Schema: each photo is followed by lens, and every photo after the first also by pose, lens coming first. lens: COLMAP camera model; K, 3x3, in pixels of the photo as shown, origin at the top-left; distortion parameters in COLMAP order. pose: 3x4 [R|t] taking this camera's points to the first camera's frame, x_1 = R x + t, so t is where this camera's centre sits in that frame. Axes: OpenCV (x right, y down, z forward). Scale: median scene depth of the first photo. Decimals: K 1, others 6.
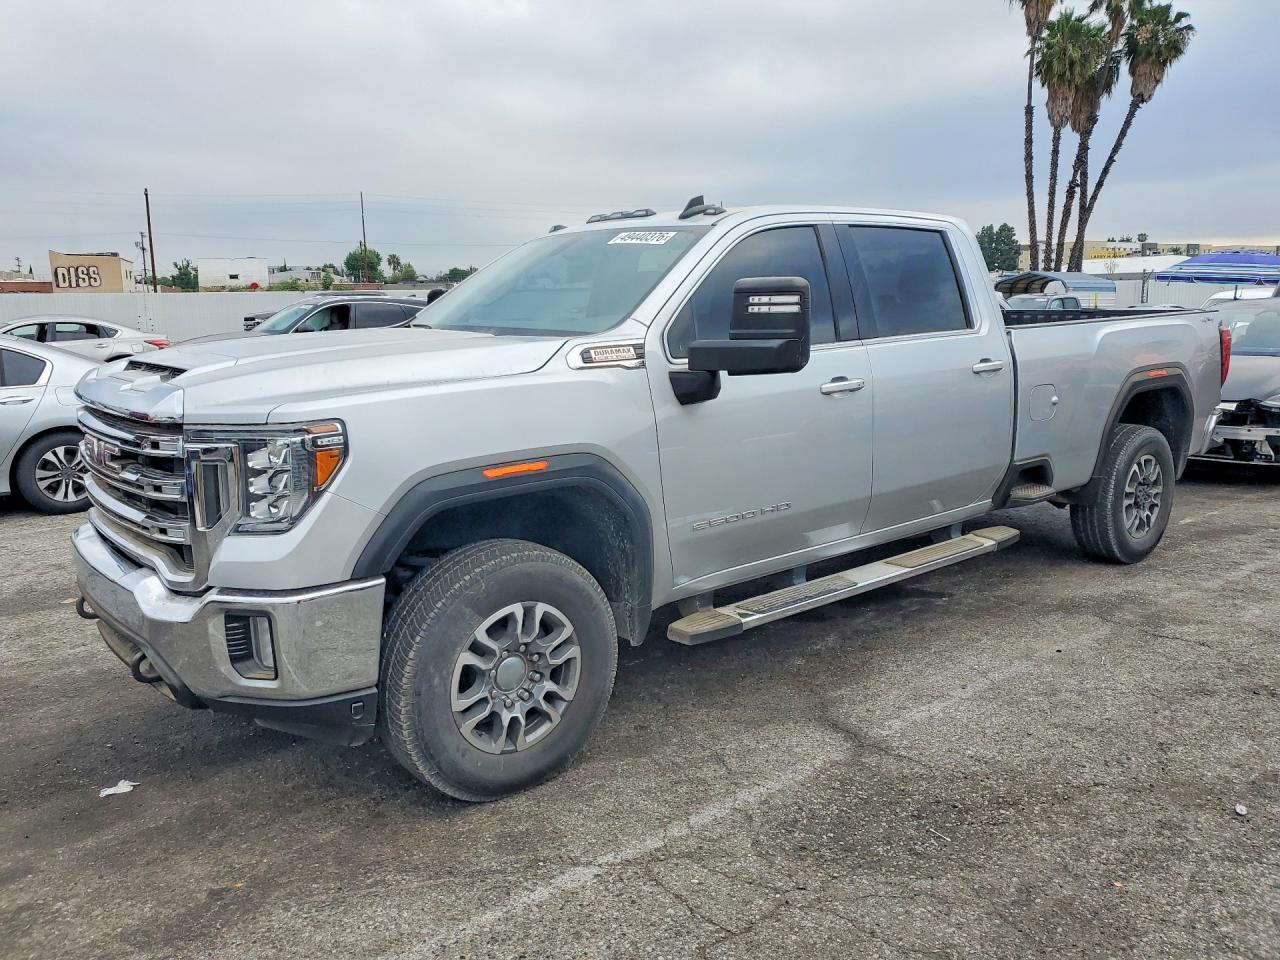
lens RADIAL K [[1070.9, 0, 643.8], [0, 1070.9, 492.1], [0, 0, 1]] dist [0.065848, -0.007055]
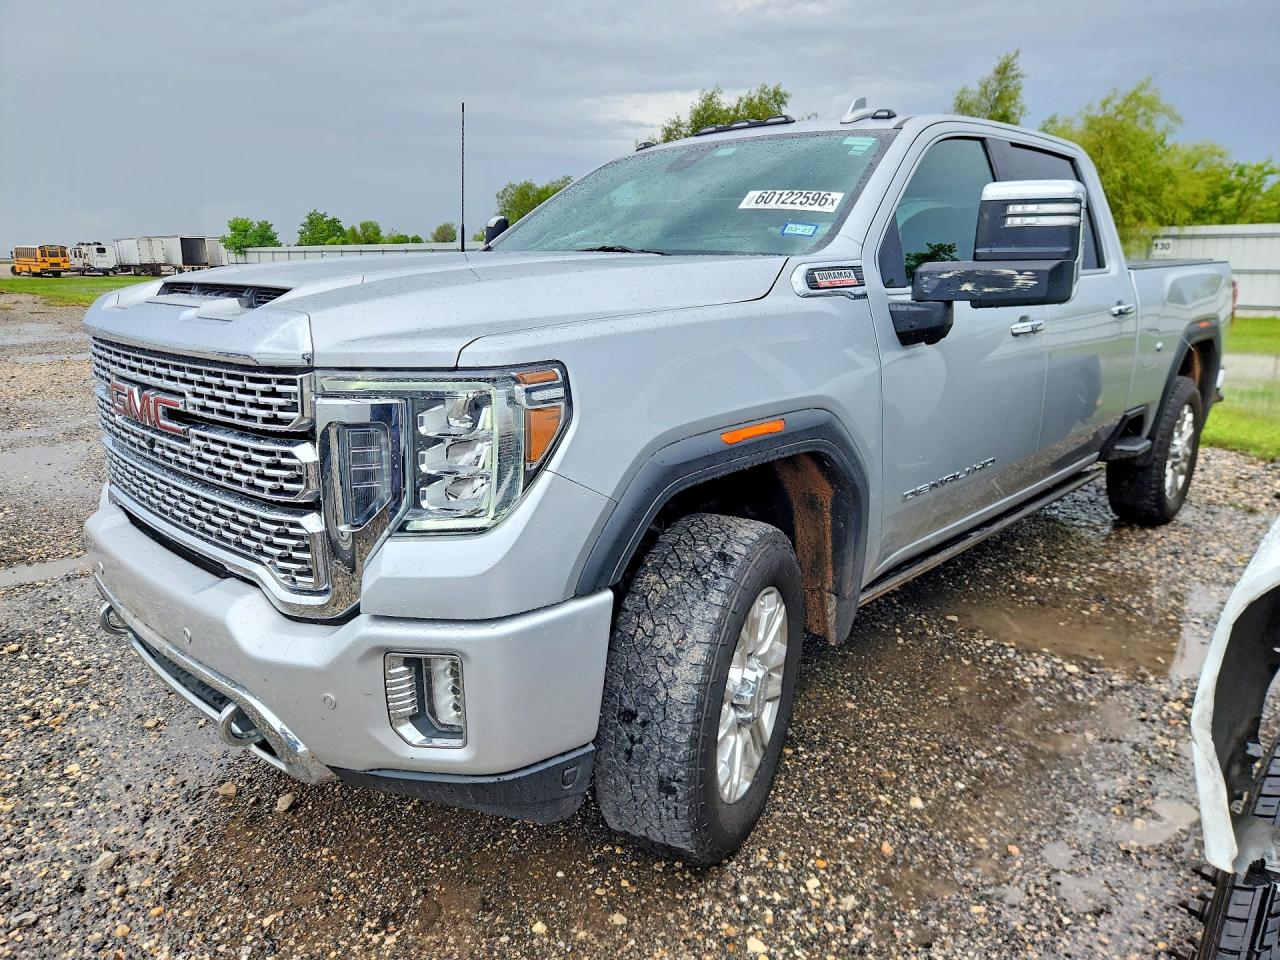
lens RADIAL K [[881.0, 0, 633.3], [0, 881.0, 468.9], [0, 0, 1]] dist [0.041821, 0.002023]
pose [[0.991087, -0.014952, 0.132373, -0.300818], [0.008807, 0.998861, 0.046886, -0.025597], [-0.132923, -0.045302, 0.990090, 0.437018]]
